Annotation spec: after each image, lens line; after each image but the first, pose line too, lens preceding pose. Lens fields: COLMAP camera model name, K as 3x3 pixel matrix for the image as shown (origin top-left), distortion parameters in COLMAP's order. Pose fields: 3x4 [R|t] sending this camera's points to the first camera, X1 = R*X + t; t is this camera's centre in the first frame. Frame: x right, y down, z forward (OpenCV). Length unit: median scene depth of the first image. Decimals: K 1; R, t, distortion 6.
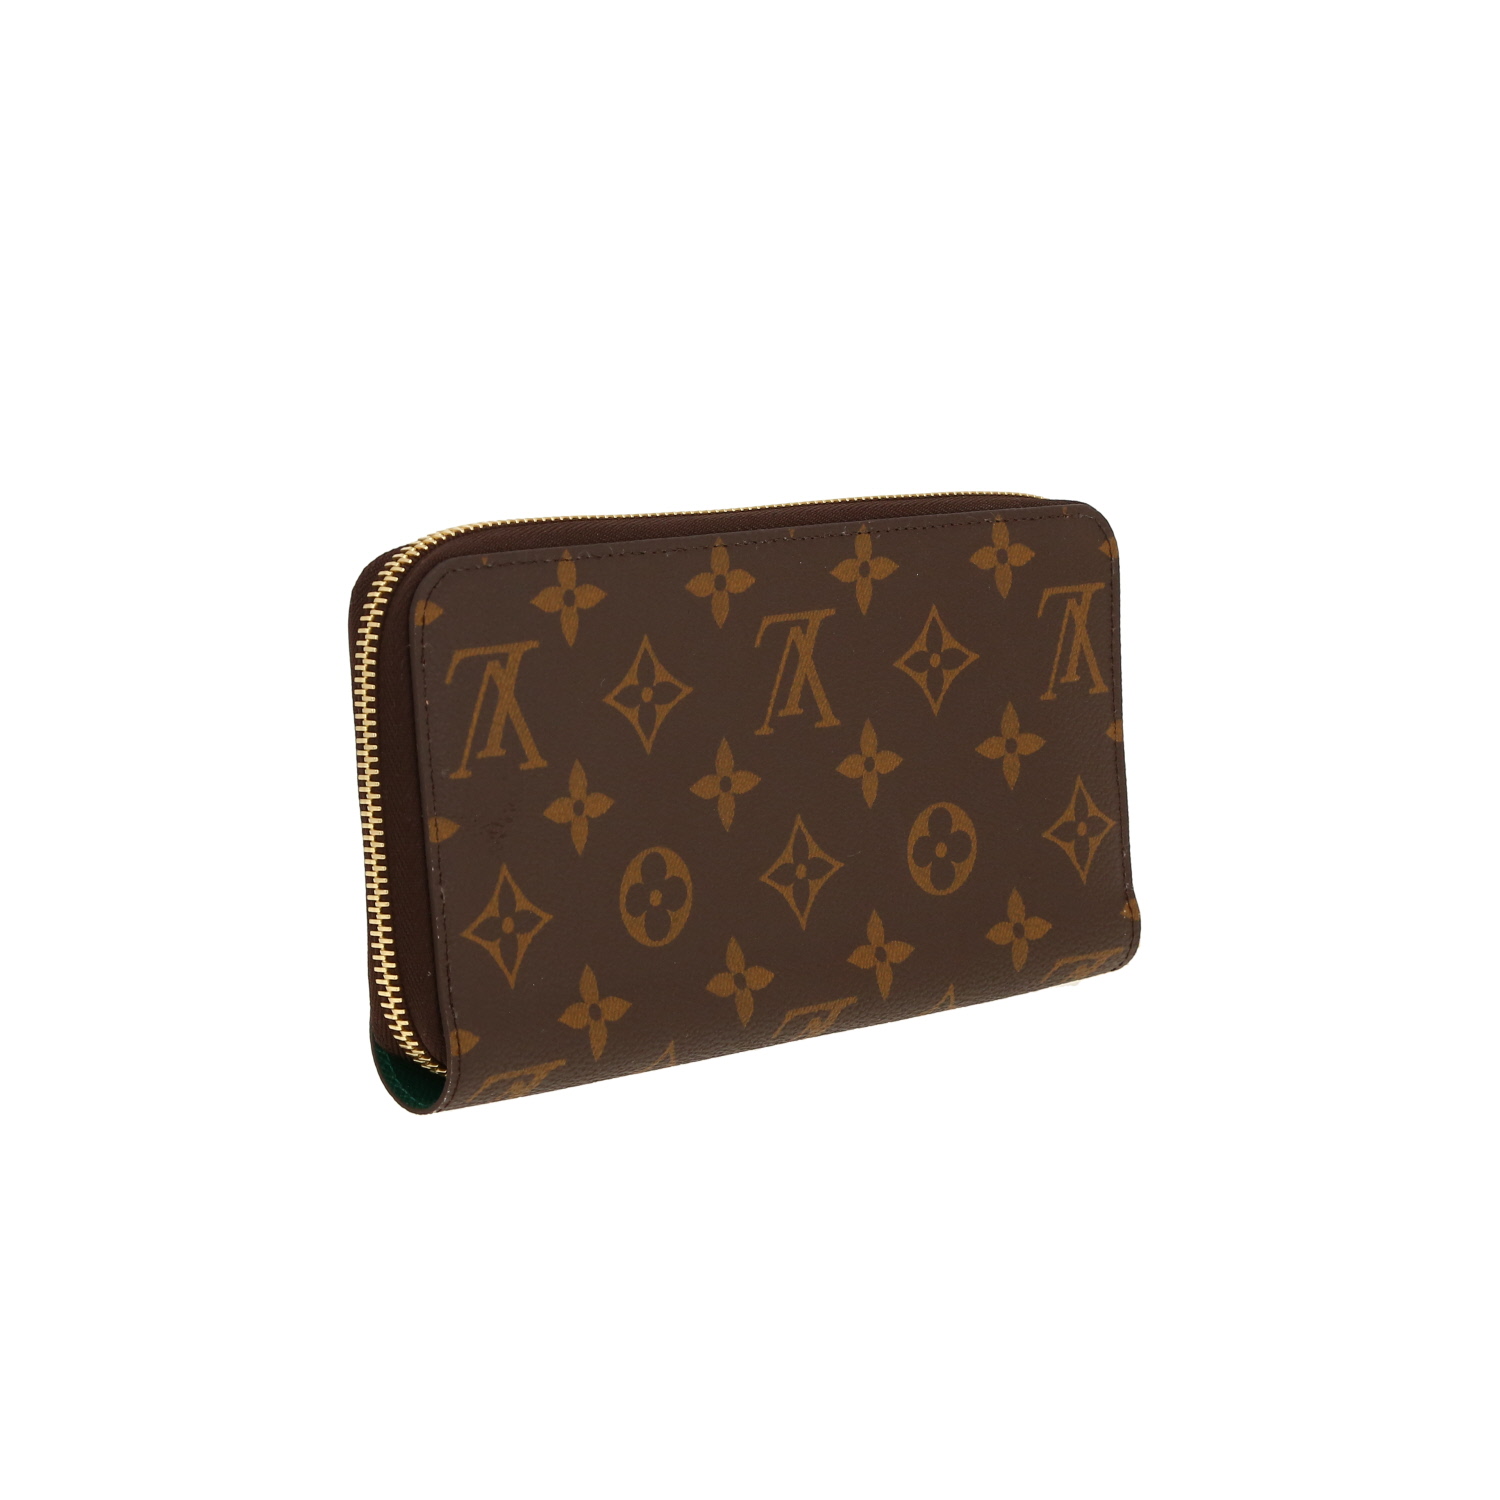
lens RADIAL K [[3782.3, 0, 606.6], [0, 3782.3, 750.0], [0, 0, 1]] dist [-0.055995, -0.161285]
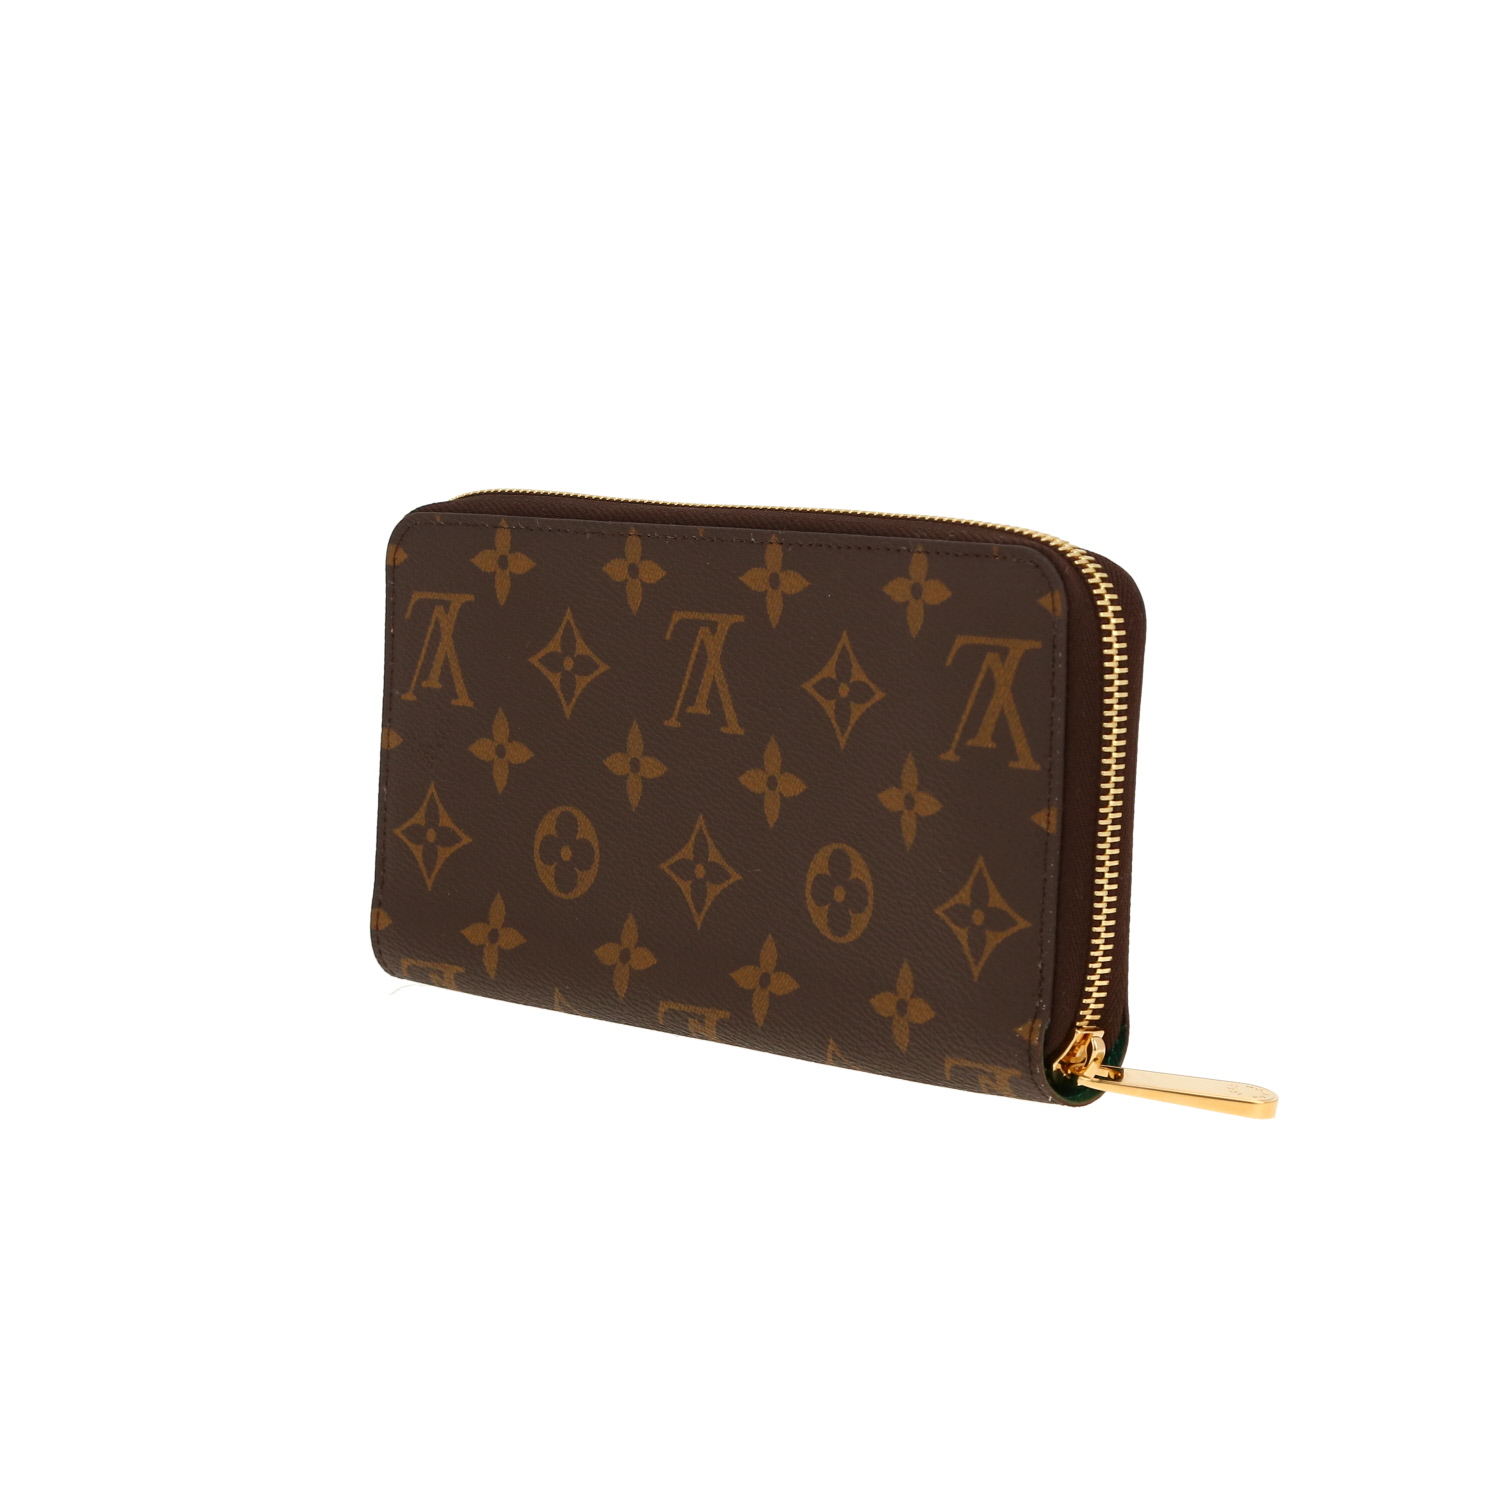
lens RADIAL K [[3782.3, 0, 606.6], [0, 3782.3, 750.0], [0, 0, 1]] dist [-0.055995, -0.161285]
pose [[0.049979, 0.146135, -0.988001, 1.041800], [-0.116848, 0.983300, 0.139529, -0.137128], [0.991891, 0.108472, 0.066220, 0.913625]]
